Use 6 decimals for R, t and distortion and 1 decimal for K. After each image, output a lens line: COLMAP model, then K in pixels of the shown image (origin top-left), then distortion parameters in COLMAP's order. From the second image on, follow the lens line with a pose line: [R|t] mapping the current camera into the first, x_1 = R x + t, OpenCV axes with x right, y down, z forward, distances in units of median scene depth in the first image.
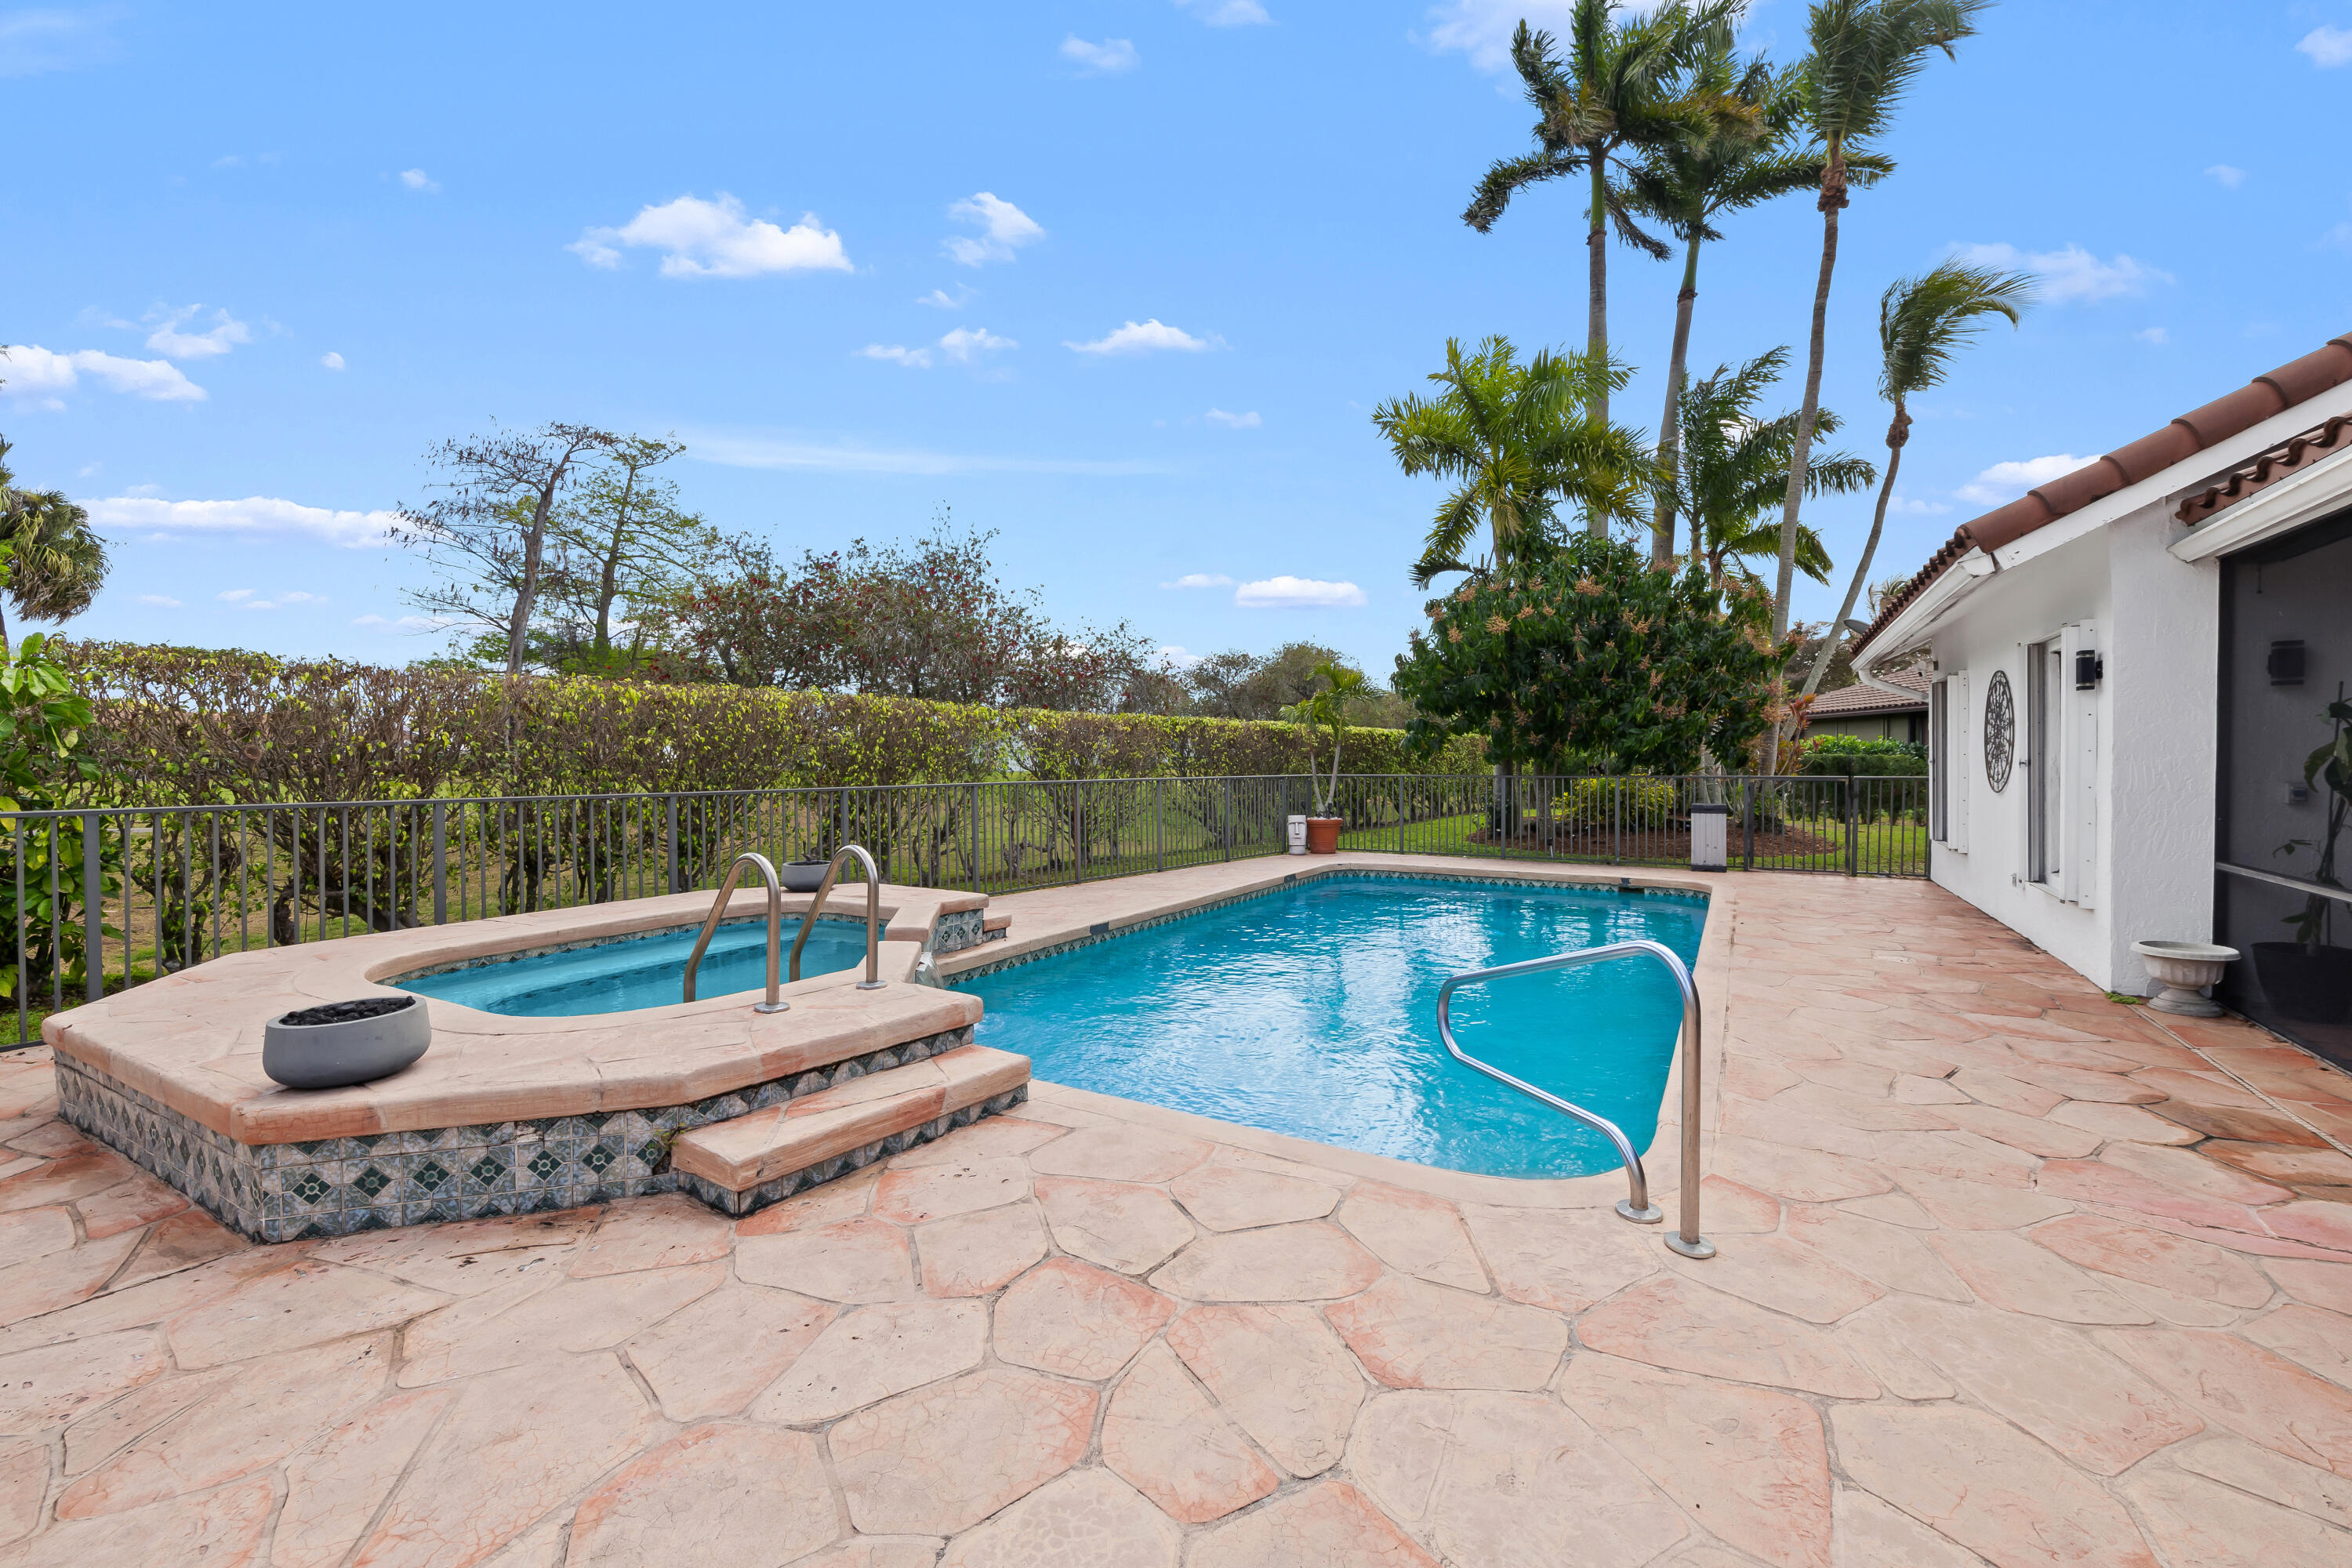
lens RADIAL K [[941.8, 0, 1186.0], [0, 941.8, 788.2], [0, 0, 1]] dist [-0.001986, -0.000768]
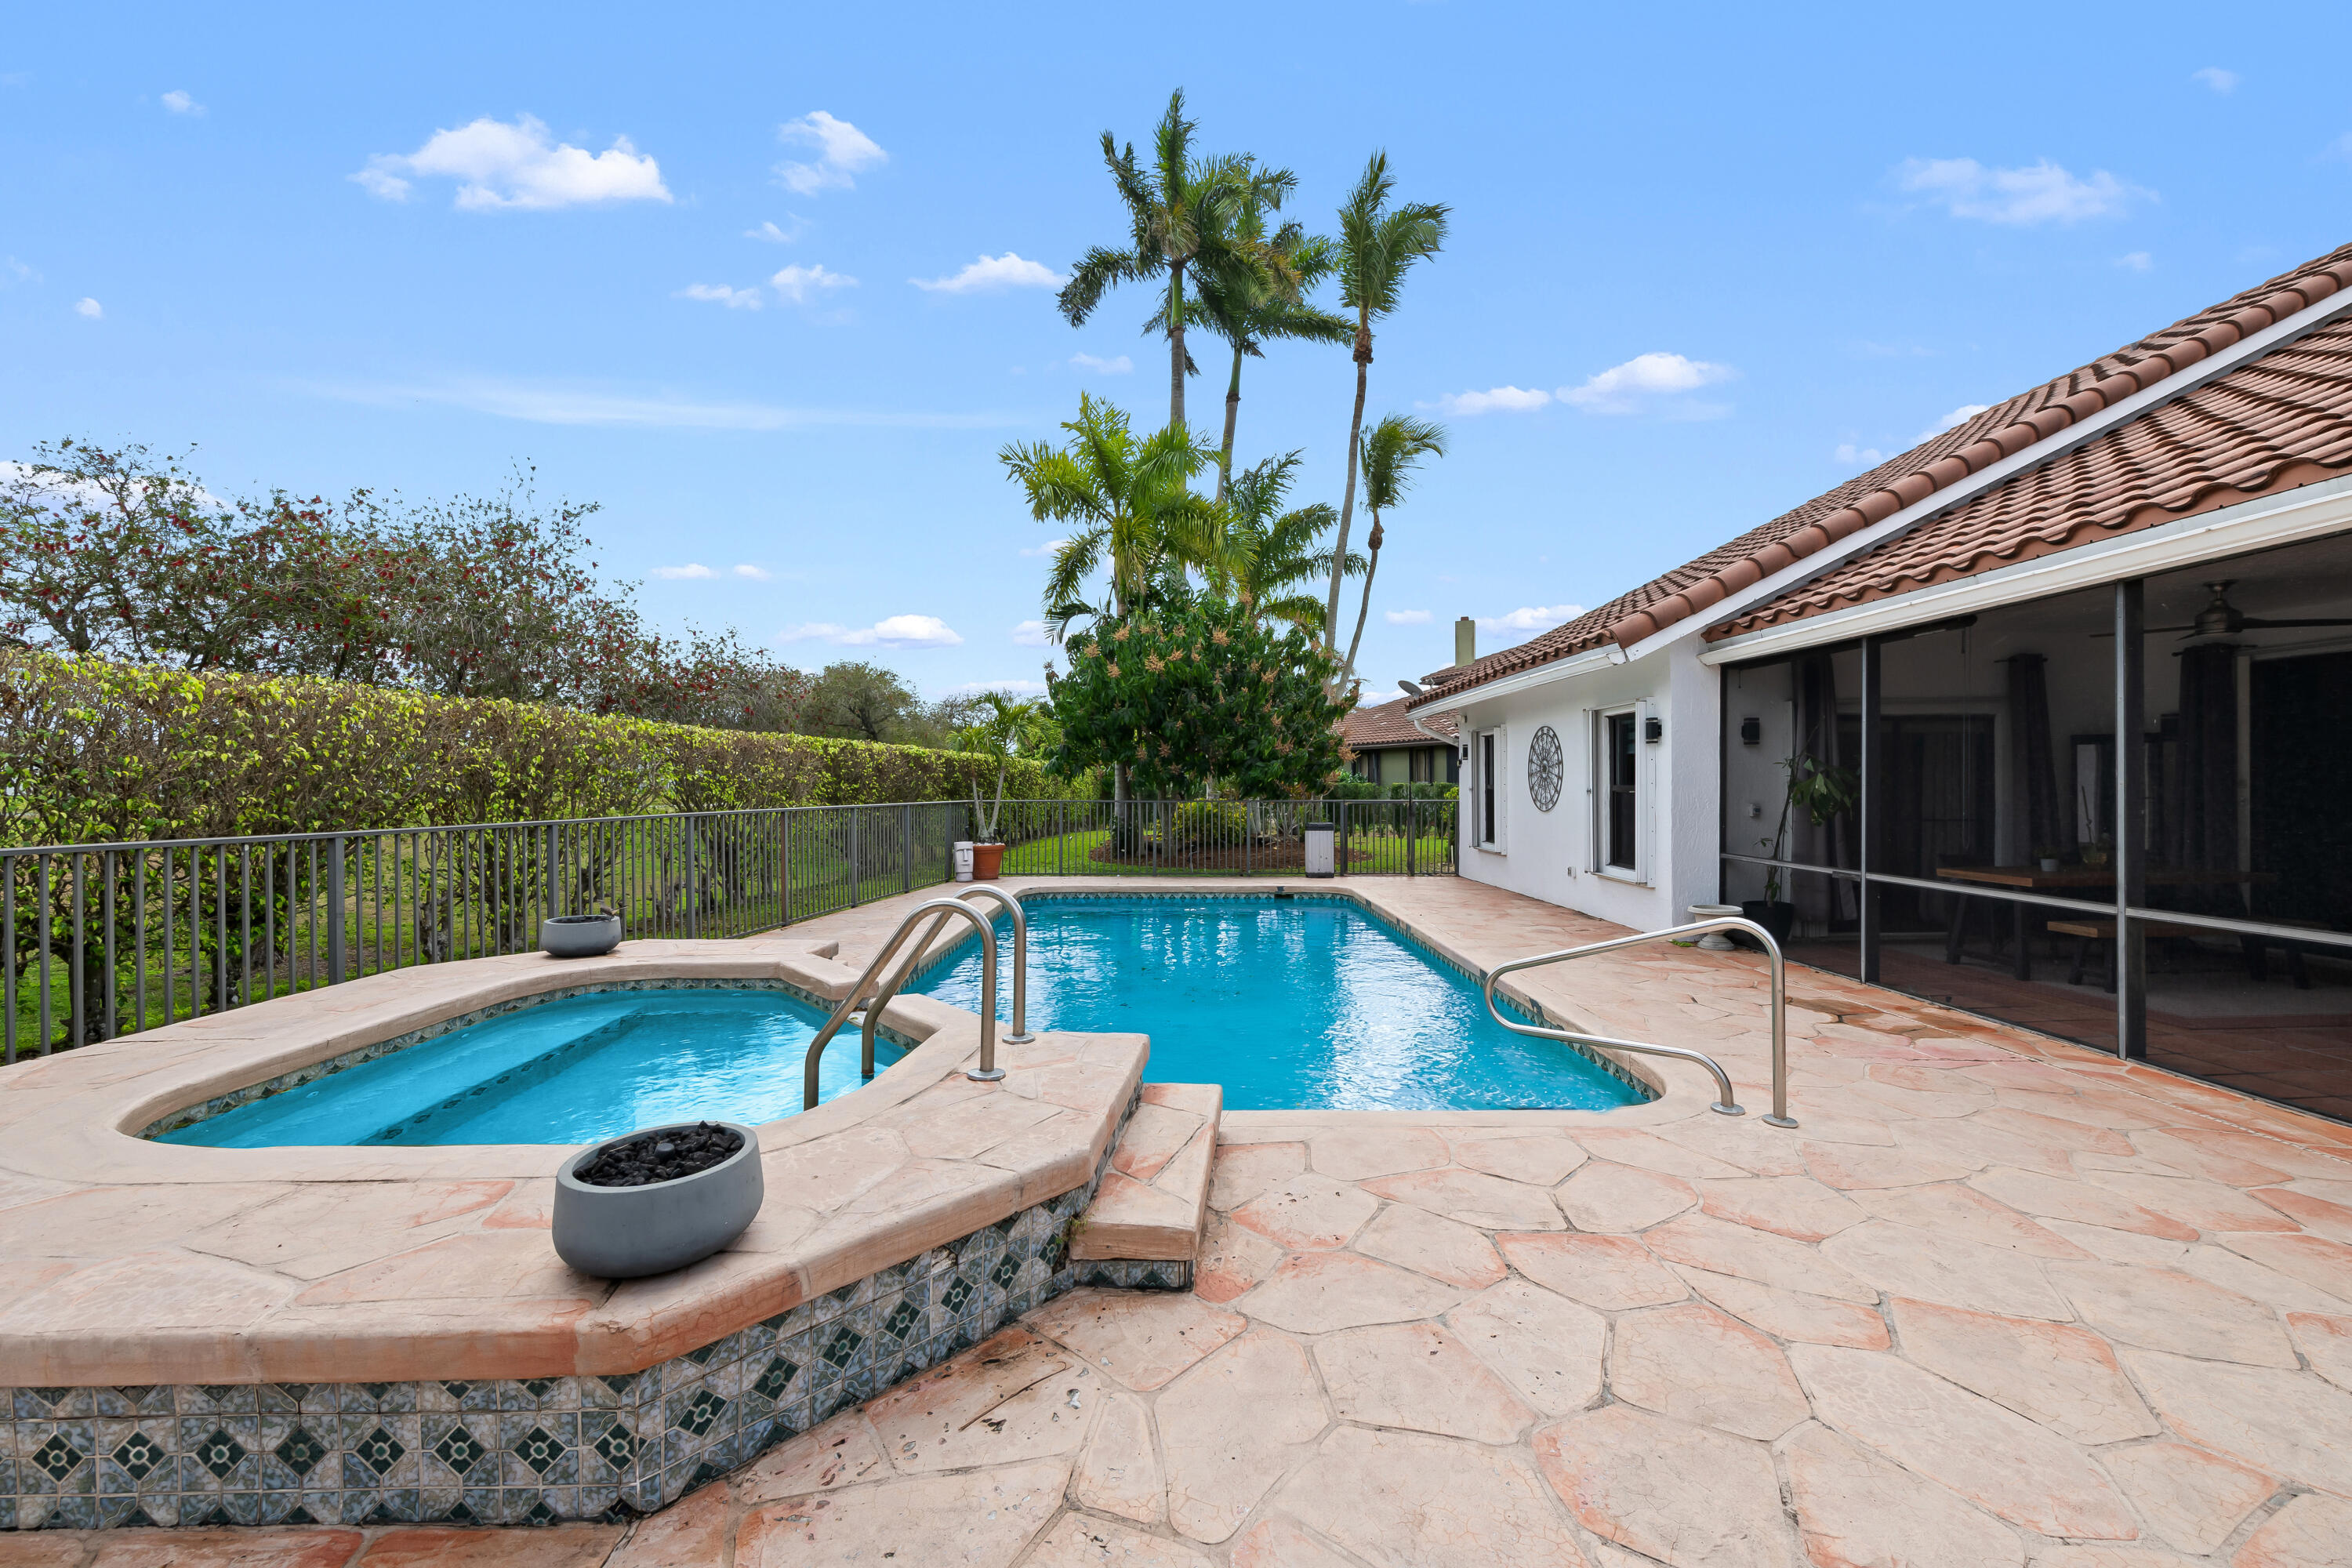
lens RADIAL K [[930.6, 0, 1190.7], [0, 930.6, 793.8], [0, 0, 1]] dist [-0.000358, -0.000313]
pose [[0.852995, -0.000932, 0.521919, -0.486693], [0.011407, 0.999793, -0.016858, -0.006293], [-0.521795, 0.020333, 0.852828, 0.109482]]
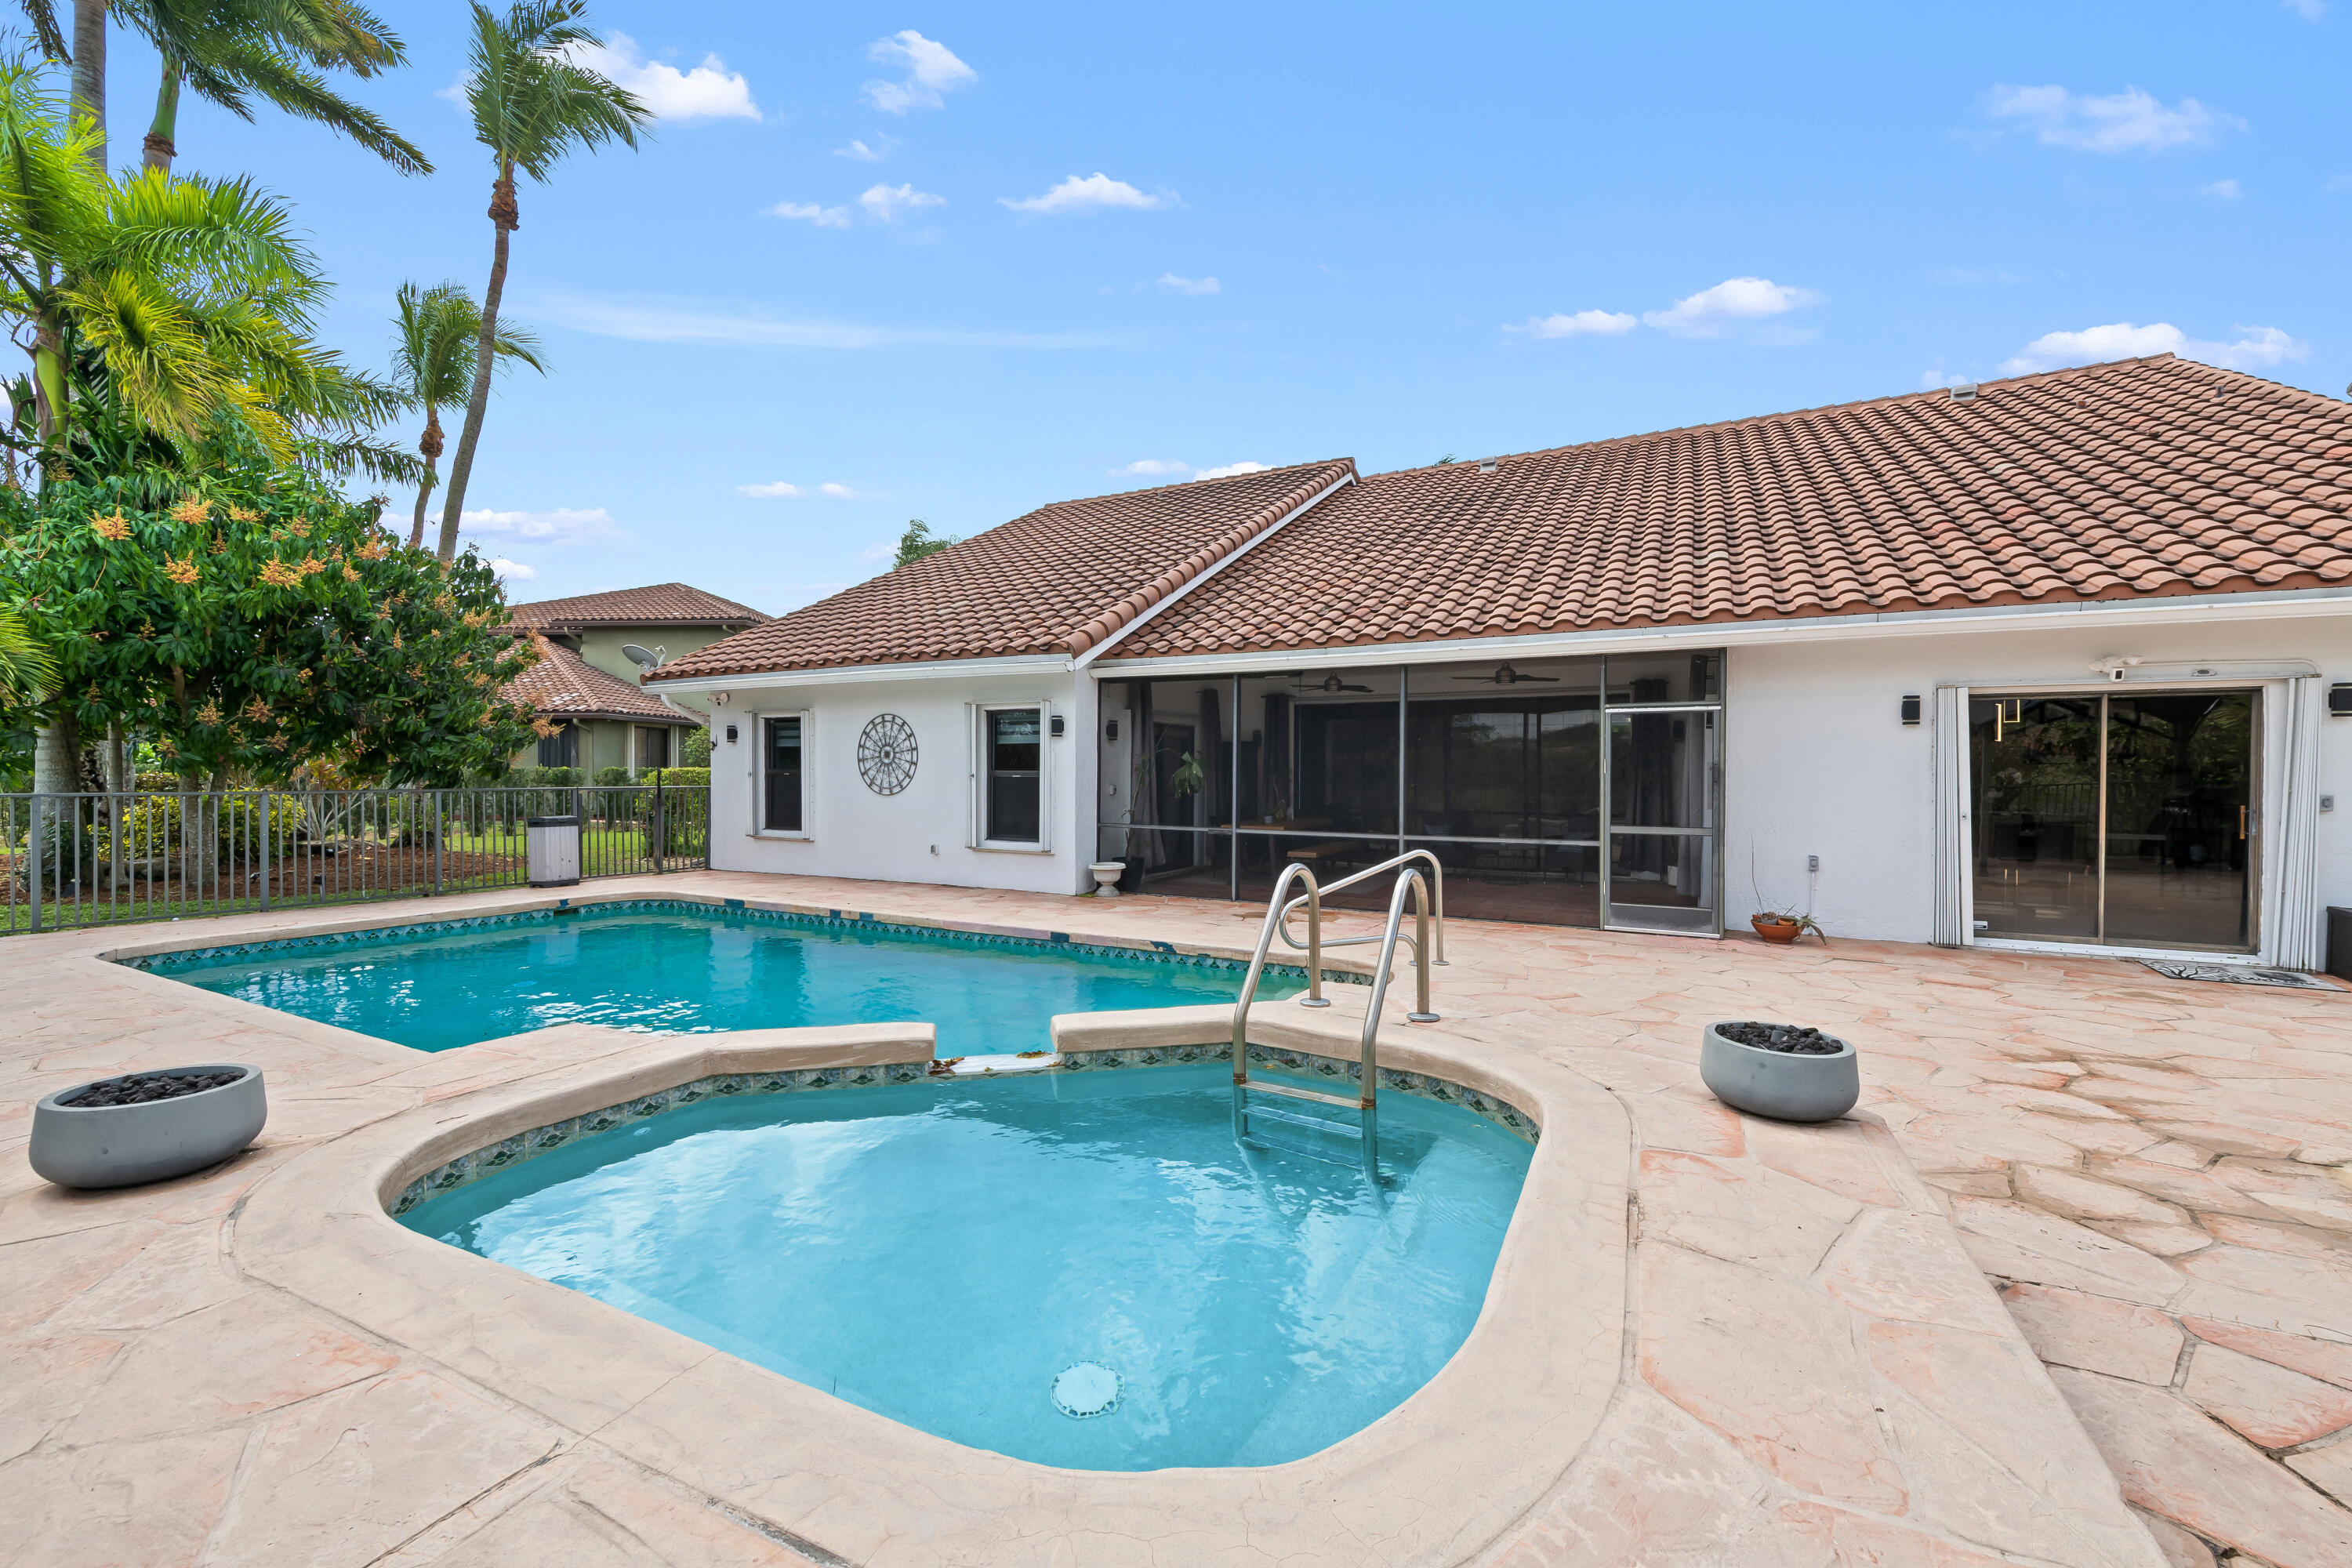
lens RADIAL K [[941.8, 0, 1186.0], [0, 941.8, 788.2], [0, 0, 1]] dist [-0.001986, -0.000768]
pose [[-0.054120, -0.009715, 0.998487, -0.958059], [0.024038, 0.999650, 0.011029, -0.016793], [-0.998245, 0.024598, -0.053868, 0.880534]]
